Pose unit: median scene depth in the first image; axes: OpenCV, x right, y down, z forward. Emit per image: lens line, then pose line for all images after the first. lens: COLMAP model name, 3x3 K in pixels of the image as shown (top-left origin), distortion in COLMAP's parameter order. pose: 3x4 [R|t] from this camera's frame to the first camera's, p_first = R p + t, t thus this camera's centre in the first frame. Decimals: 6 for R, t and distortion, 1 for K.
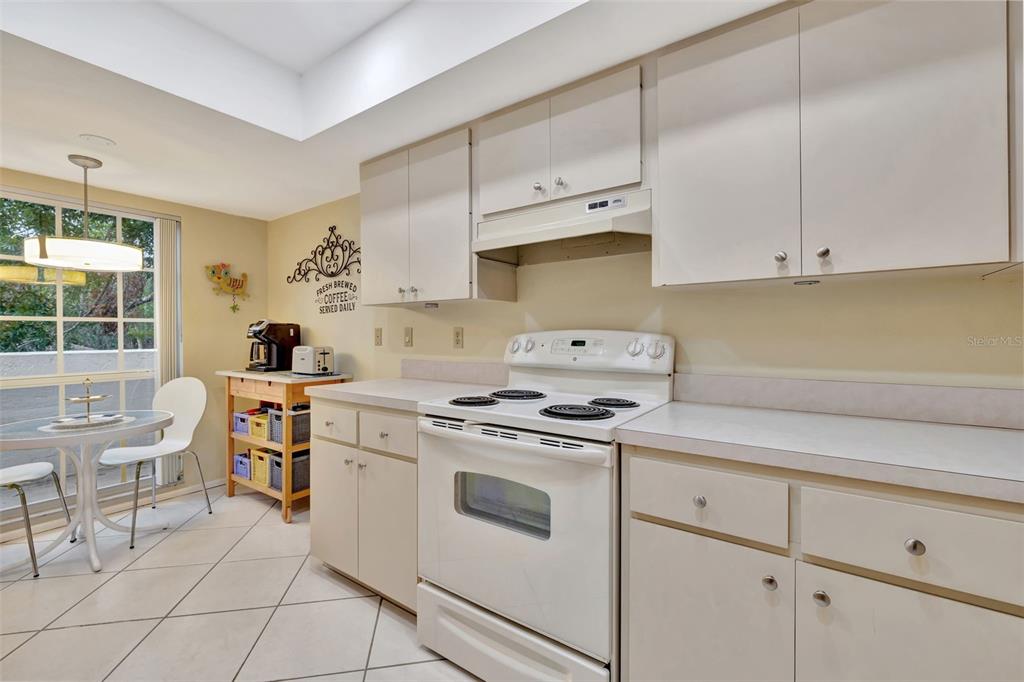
lens RADIAL K [[435.1, 0, 513.9], [0, 435.1, 337.8], [0, 0, 1]] dist [-0.000112, 0.000052]
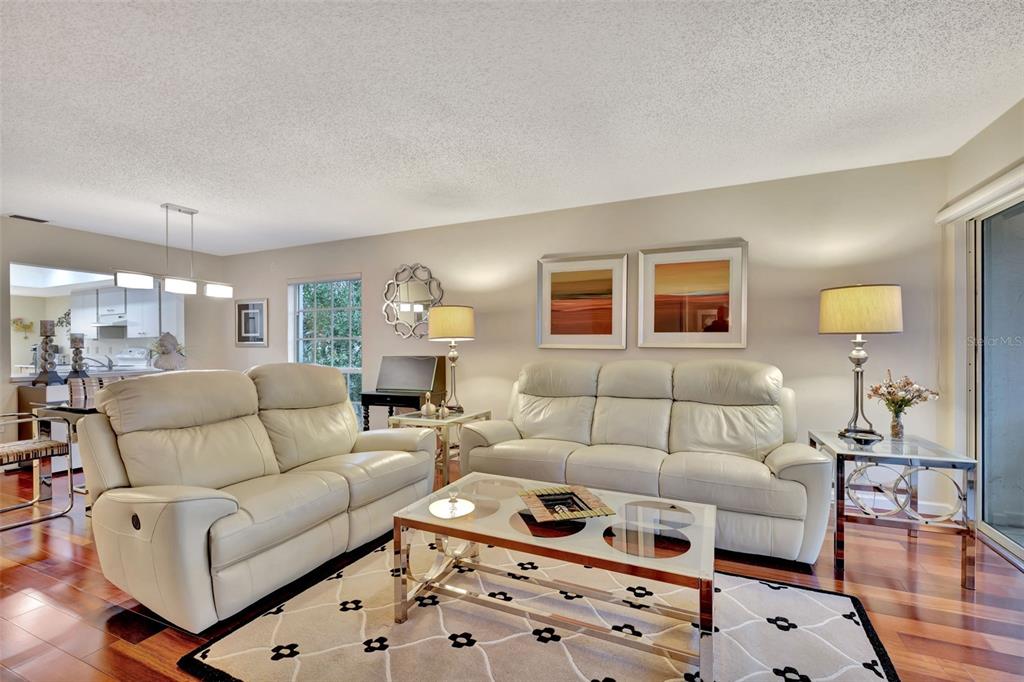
lens RADIAL K [[450.8, 0, 519.9], [0, 450.8, 339.9], [0, 0, 1]] dist [-0.000928, -0.000236]
pose [[0.980885, 0.001716, 0.194583, 2.806751], [0.002998, 0.999709, -0.023928, 0.015139], [-0.194567, 0.024054, 0.980594, -3.540049]]
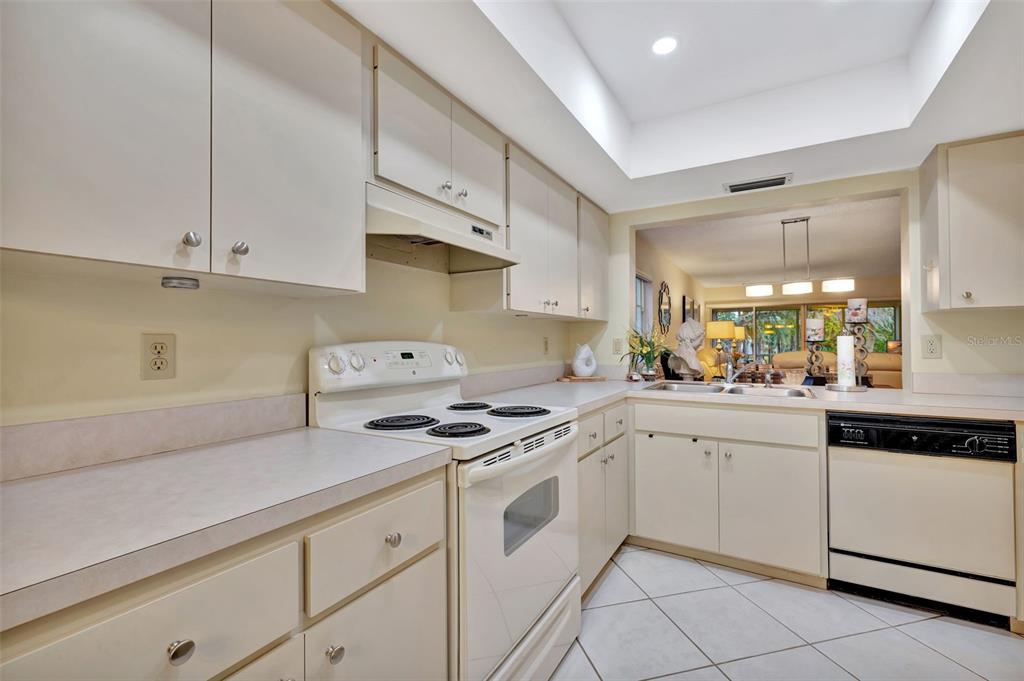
lens RADIAL K [[450.8, 0, 519.9], [0, 450.8, 339.4], [0, 0, 1]] dist [-0.000928, -0.000236]
pose [[-0.102890, 0.007315, 0.994666, -0.911027], [0.011754, 0.999912, -0.006137, -0.014713], [-0.994623, 0.011060, -0.102967, 0.954593]]
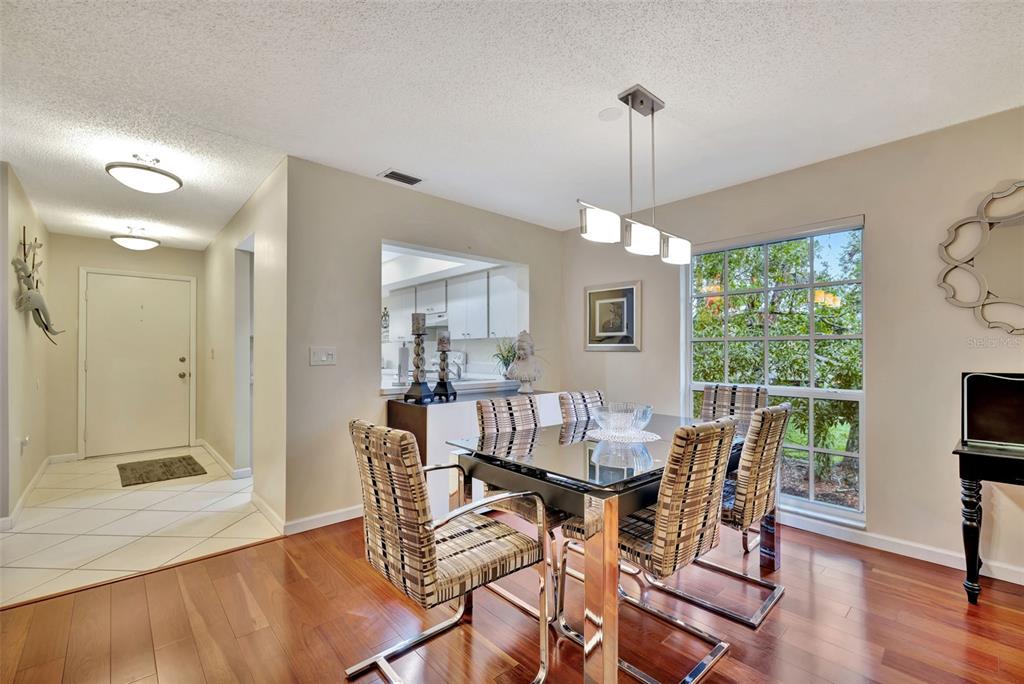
lens RADIAL K [[447.6, 0, 506.5], [0, 447.6, 347.1], [0, 0, 1]] dist [0.002505, 0.000242]
pose [[0.972386, 0.002961, -0.233361, 1.478231], [-0.007228, 0.999822, -0.017428, 0.006619], [0.233268, 0.018634, 0.972234, -2.263718]]
